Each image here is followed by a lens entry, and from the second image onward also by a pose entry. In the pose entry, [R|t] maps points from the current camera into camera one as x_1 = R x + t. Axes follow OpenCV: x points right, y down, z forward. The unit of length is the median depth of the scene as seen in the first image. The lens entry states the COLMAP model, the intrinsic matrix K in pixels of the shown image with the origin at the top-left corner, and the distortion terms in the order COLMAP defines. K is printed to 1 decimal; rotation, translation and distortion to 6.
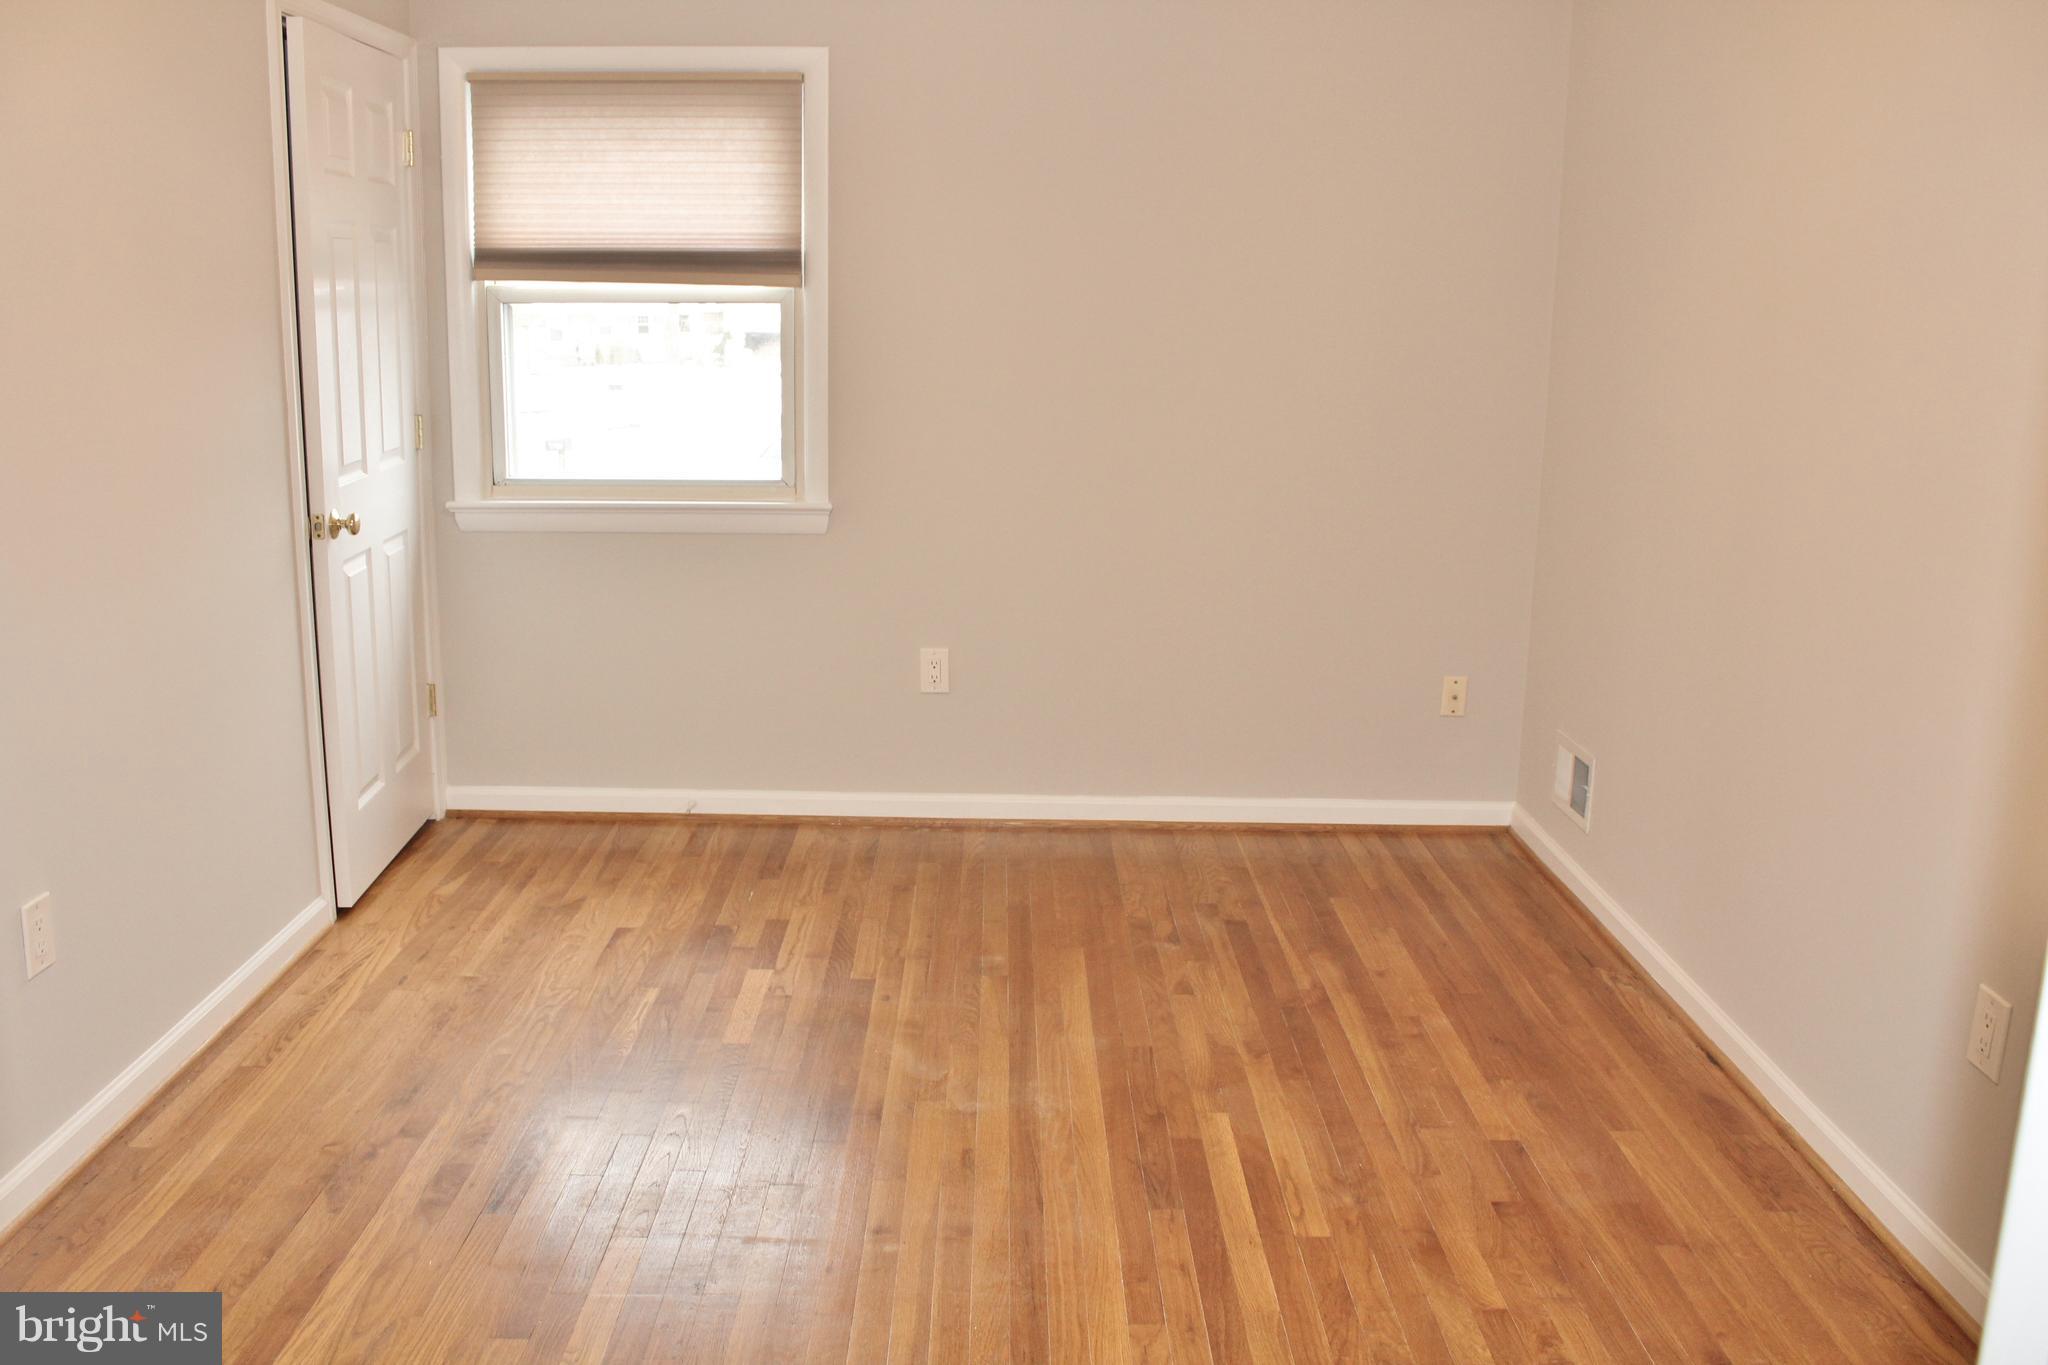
lens RADIAL K [[1713.8, 0, 1012.7], [0, 1713.8, 688.3], [0, 0, 1]] dist [-0.164048, 0.157784]
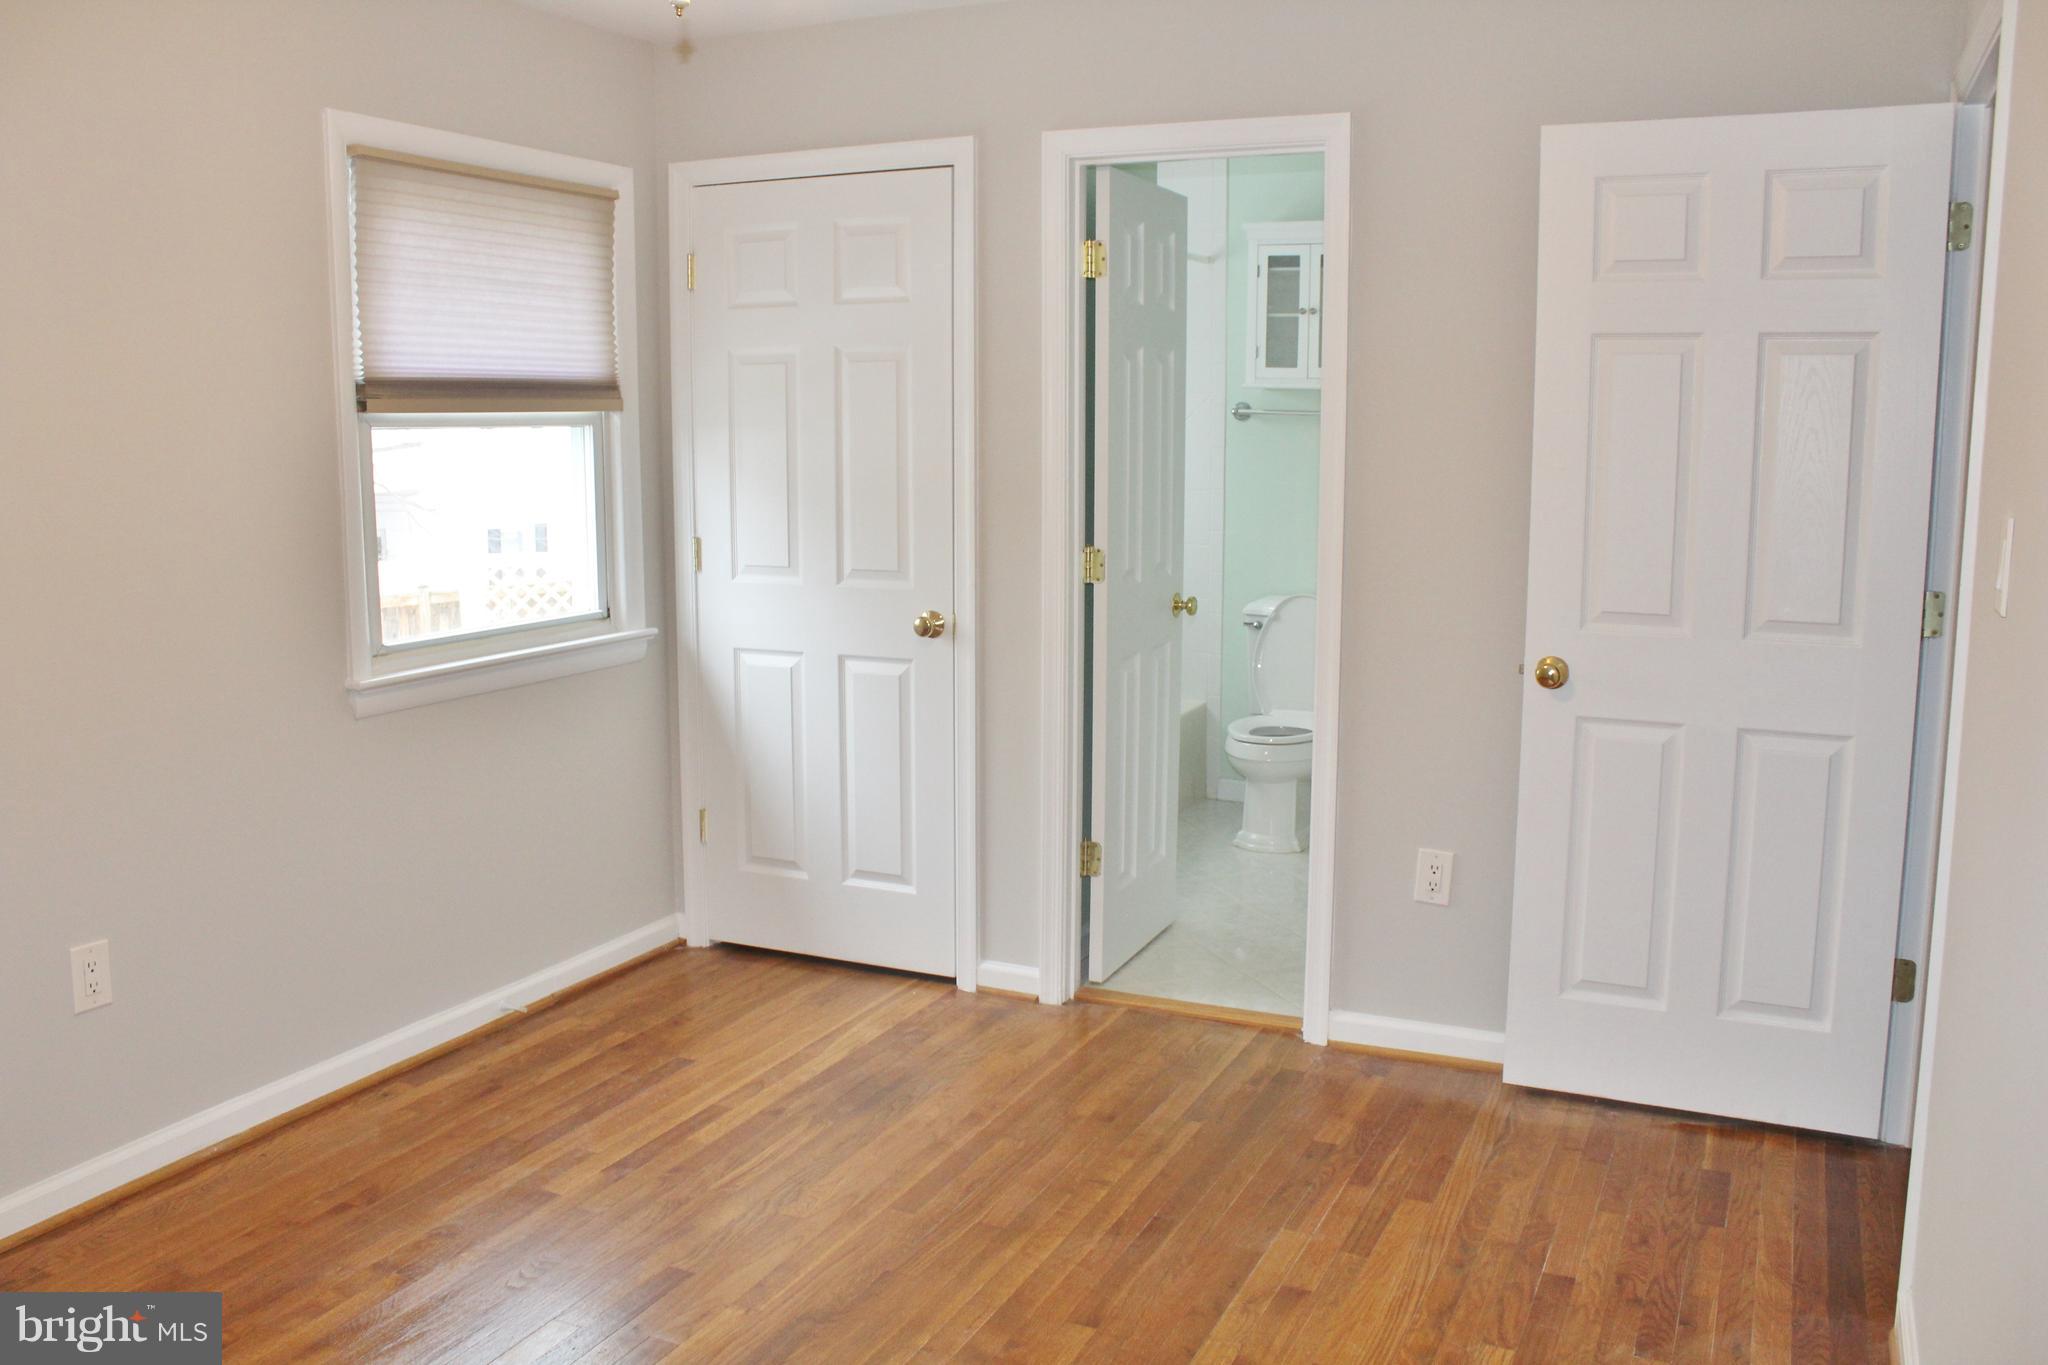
lens RADIAL K [[1713.8, 0, 1012.7], [0, 1713.8, 688.3], [0, 0, 1]] dist [-0.164048, 0.157784]
pose [[-0.904308, -0.082347, 0.418863, -0.340930], [0.080416, 0.930788, 0.356605, -0.239497], [-0.419238, 0.356164, -0.835097, 1.041634]]
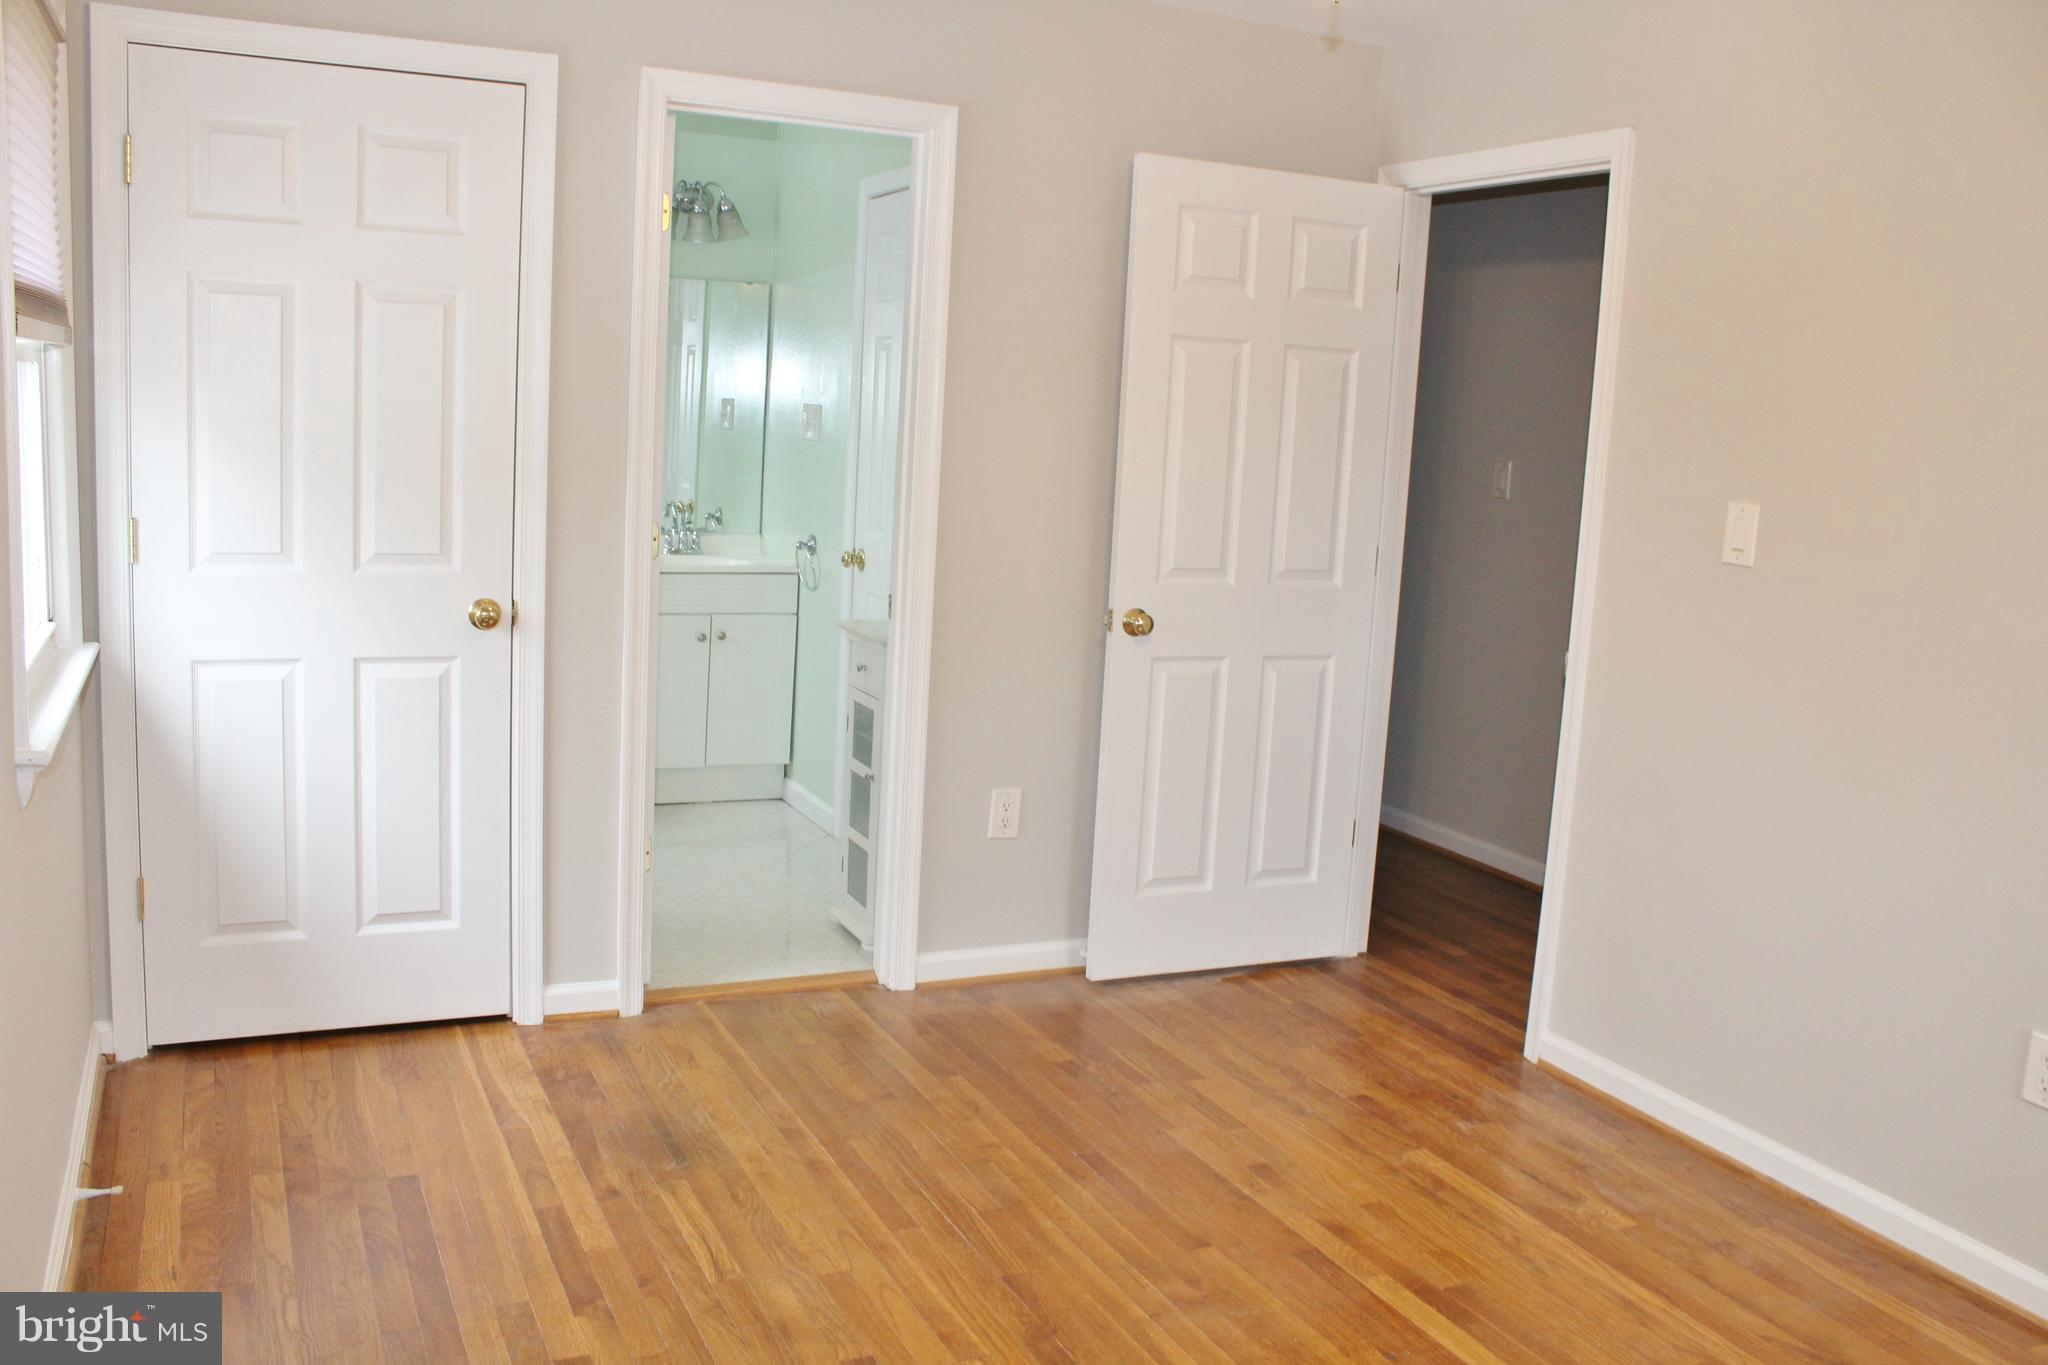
lens RADIAL K [[1713.8, 0, 1012.7], [0, 1713.8, 688.3], [0, 0, 1]] dist [-0.164048, 0.157784]
pose [[-0.904281, 0.004605, -0.426914, 0.300382], [-0.161016, 0.922423, 0.351013, -0.227759], [0.395411, 0.386154, -0.833387, 1.042732]]
